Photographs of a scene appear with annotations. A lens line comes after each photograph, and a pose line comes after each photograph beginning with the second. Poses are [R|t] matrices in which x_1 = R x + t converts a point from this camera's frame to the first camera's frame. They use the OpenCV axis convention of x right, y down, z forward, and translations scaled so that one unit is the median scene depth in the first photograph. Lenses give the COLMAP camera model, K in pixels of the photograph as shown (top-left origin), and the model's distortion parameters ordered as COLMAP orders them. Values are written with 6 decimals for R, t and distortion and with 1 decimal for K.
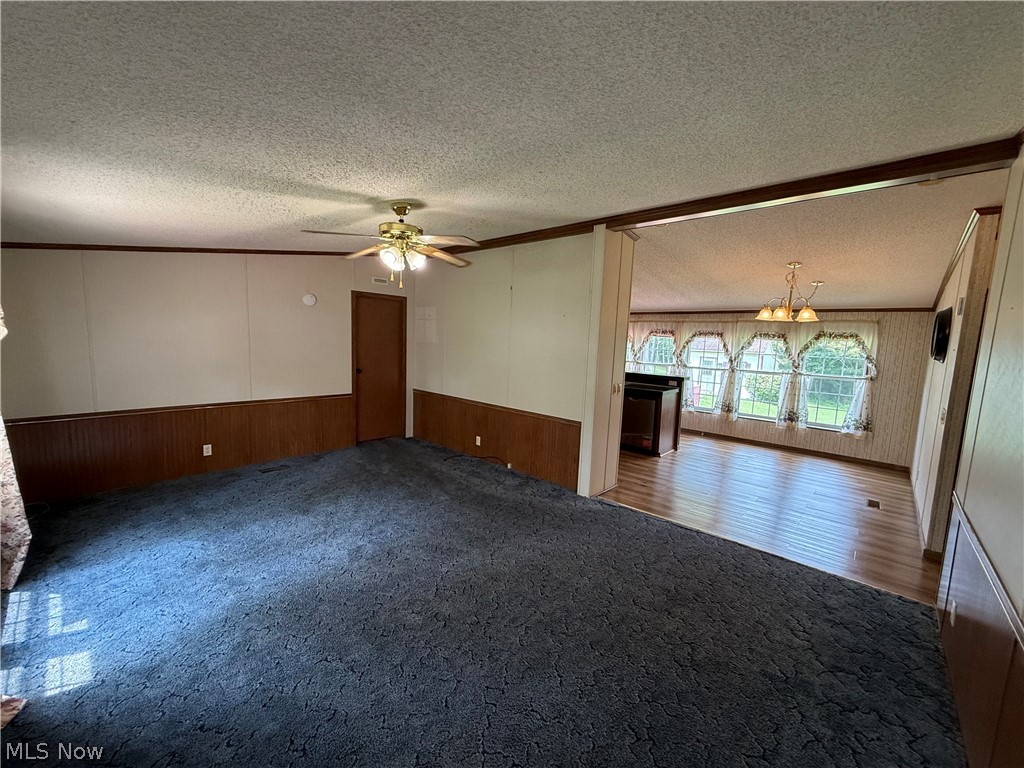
lens RADIAL K [[407.2, 0, 510.8], [0, 407.2, 384.7], [0, 0, 1]] dist [-0.002881, 0.000659]
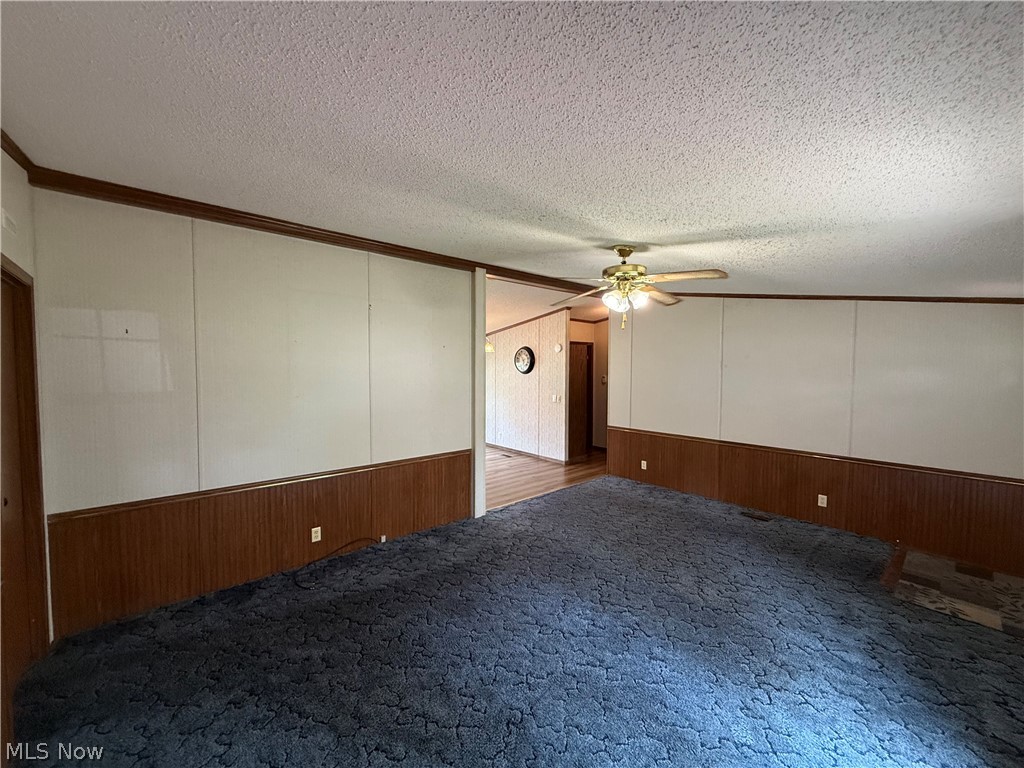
lens RADIAL K [[407.2, 0, 510.7], [0, 407.2, 383.5], [0, 0, 1]] dist [-0.002881, 0.000659]
pose [[0.108576, -0.078974, 0.990946, -0.582229], [0.114660, 0.991181, 0.066429, -0.092163], [-0.987453, 0.106409, 0.116674, 0.526588]]
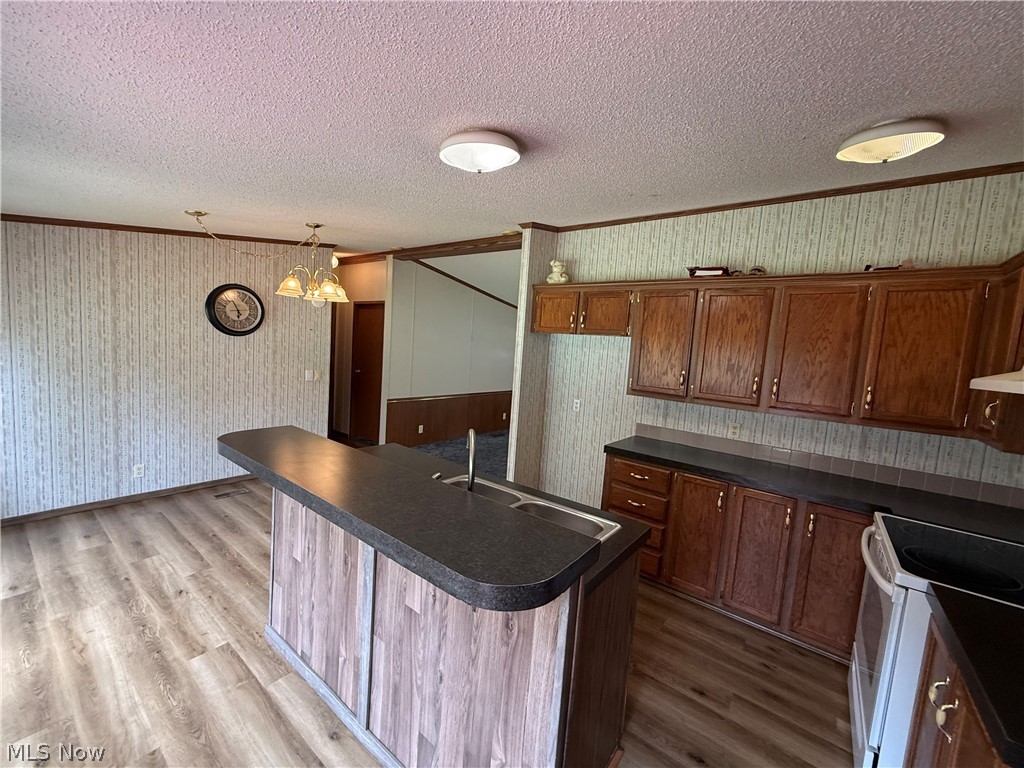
lens RADIAL K [[407.2, 0, 510.2], [0, 407.2, 388.5], [0, 0, 1]] dist [-0.002881, 0.000659]
pose [[-0.990169, -0.099447, -0.098363, 0.270400], [-0.118567, 0.969822, 0.213042, -0.146305], [0.074208, 0.222610, -0.972079, 1.335029]]
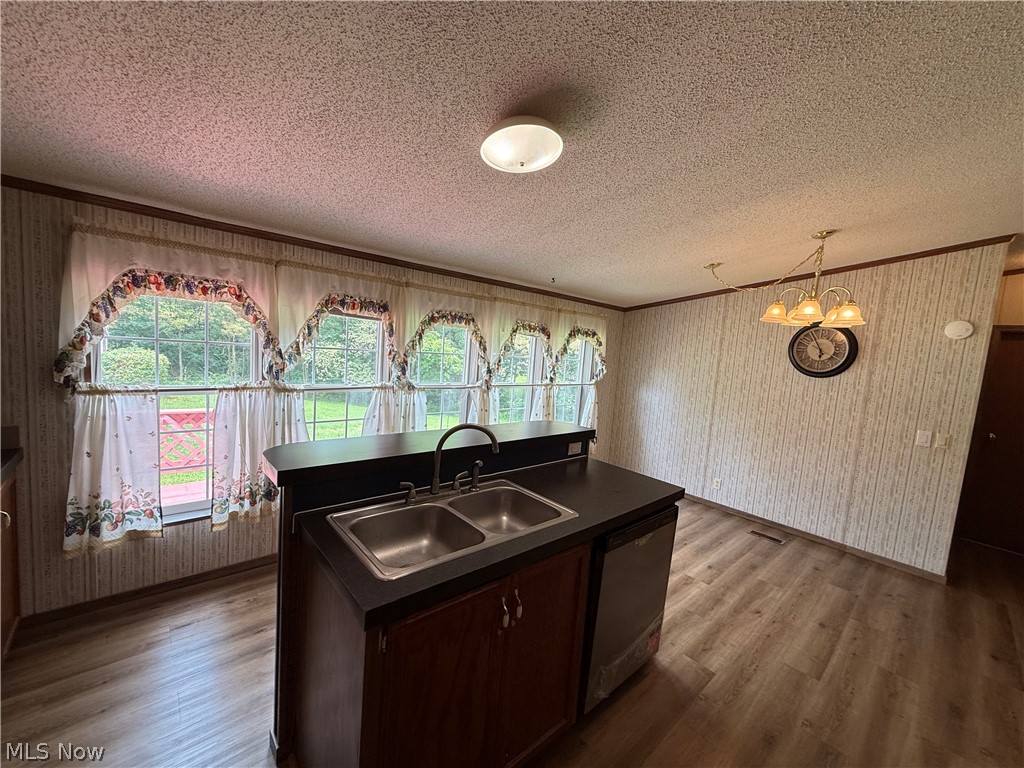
lens RADIAL K [[407.2, 0, 511.7], [0, 407.2, 386.2], [0, 0, 1]] dist [-0.002881, 0.000659]
pose [[0.095429, -0.127808, 0.987197, 0.004567], [0.044034, 0.991294, 0.124082, -0.117598], [-0.994462, 0.031630, 0.100227, 1.028310]]
